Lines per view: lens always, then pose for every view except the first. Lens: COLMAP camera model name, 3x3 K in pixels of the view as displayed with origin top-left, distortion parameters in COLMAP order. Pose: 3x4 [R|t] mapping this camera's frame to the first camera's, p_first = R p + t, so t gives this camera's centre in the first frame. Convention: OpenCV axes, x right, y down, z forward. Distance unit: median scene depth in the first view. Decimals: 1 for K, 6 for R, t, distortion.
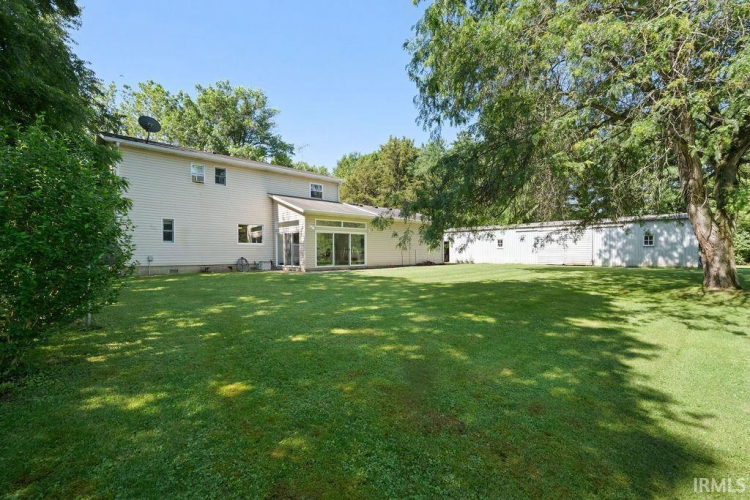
lens RADIAL K [[338.7, 0, 373.6], [0, 338.7, 247.9], [0, 0, 1]] dist [0.003184, 0.000284]
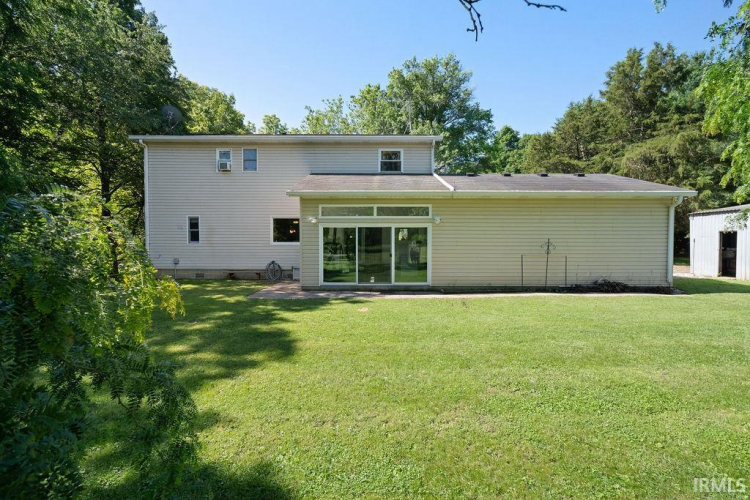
lens RADIAL K [[338.7, 0, 373.6], [0, 338.7, 247.9], [0, 0, 1]] dist [0.003184, 0.000284]
pose [[0.739587, 0.020103, -0.672761, 0.278511], [0.008215, 0.999210, 0.038890, -0.028304], [0.673011, -0.034289, 0.738837, 0.543075]]
